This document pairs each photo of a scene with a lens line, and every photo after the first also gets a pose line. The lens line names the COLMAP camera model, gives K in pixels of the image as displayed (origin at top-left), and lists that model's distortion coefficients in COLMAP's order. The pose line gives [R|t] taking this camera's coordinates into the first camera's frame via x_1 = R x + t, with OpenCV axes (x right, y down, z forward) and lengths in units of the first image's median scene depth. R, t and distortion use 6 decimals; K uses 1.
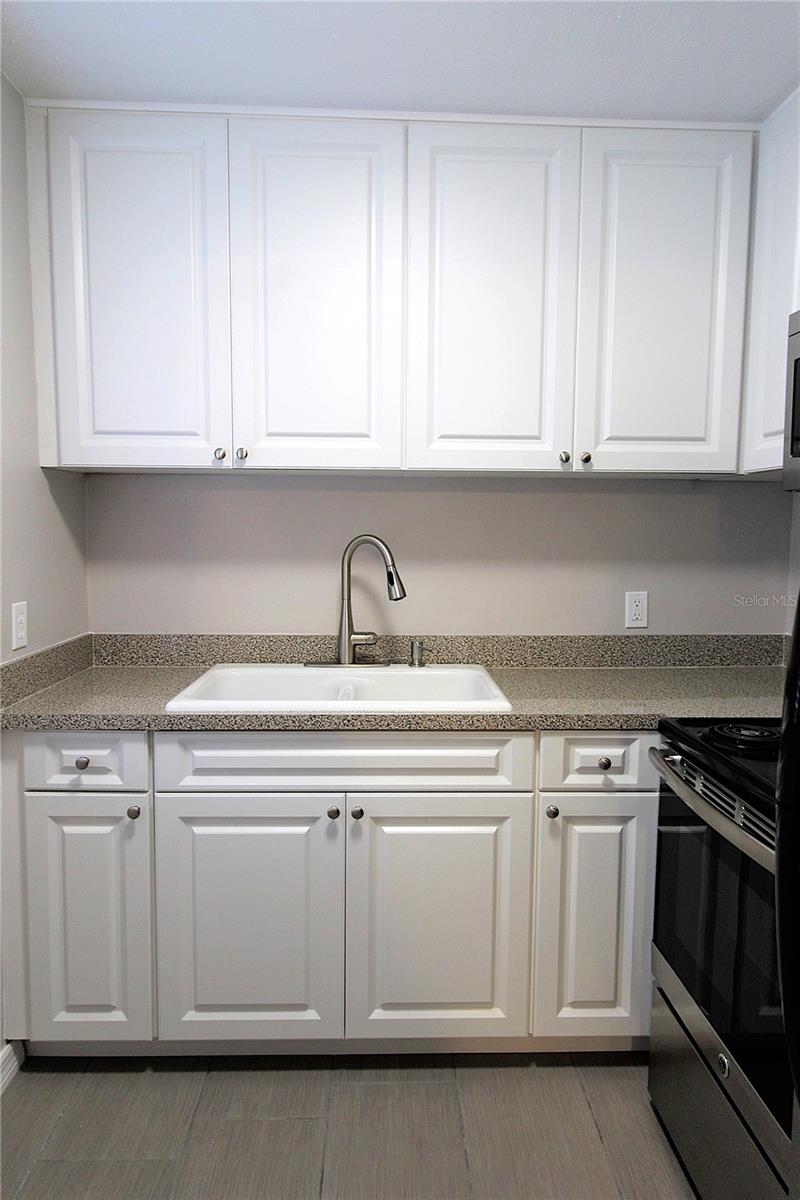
lens RADIAL K [[775.7, 0, 400.0], [0, 775.7, 600.0], [0, 0, 1]] dist [0.000157, -0.002055]
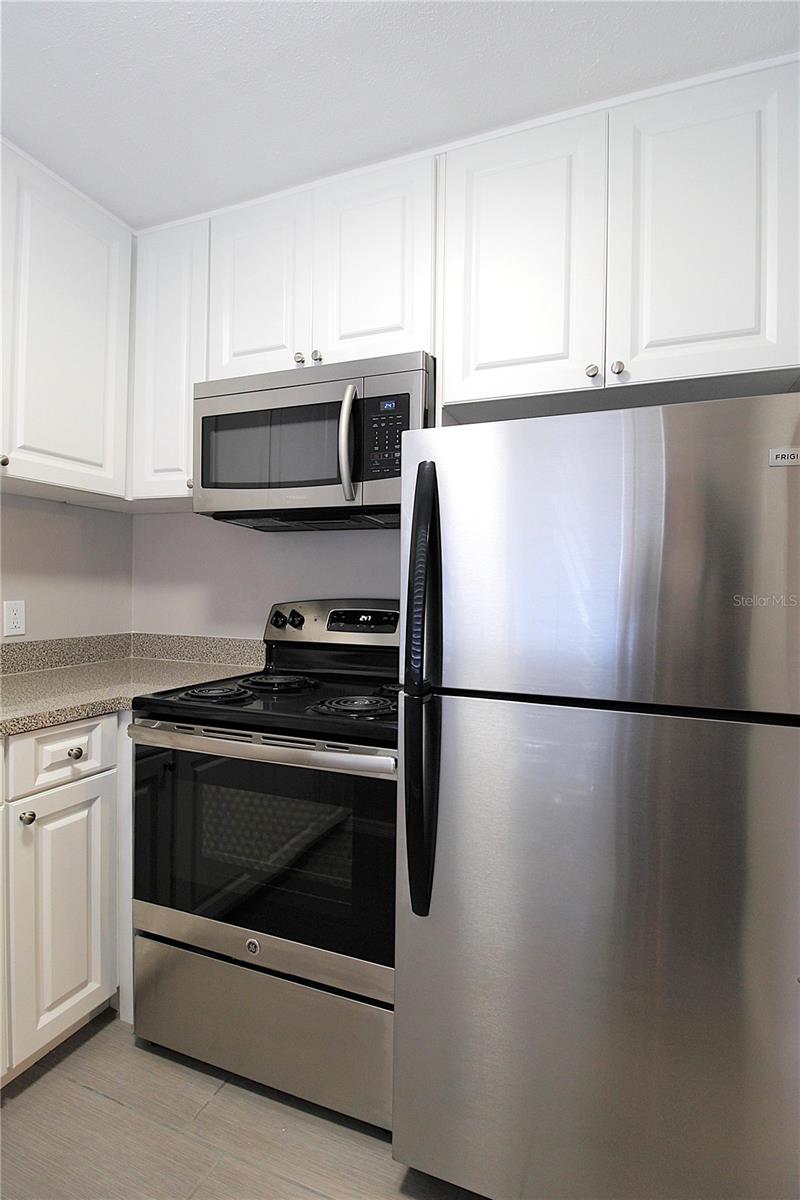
lens RADIAL K [[586.3, 0, 400.0], [0, 586.3, 600.0], [0, 0, 1]] dist [0.000307, -0.016620]
pose [[0.400683, -0.014102, 0.916108, -0.274894], [0.066917, 0.997662, -0.013910, 0.044436], [-0.913770, 0.066877, 0.400690, 0.269608]]
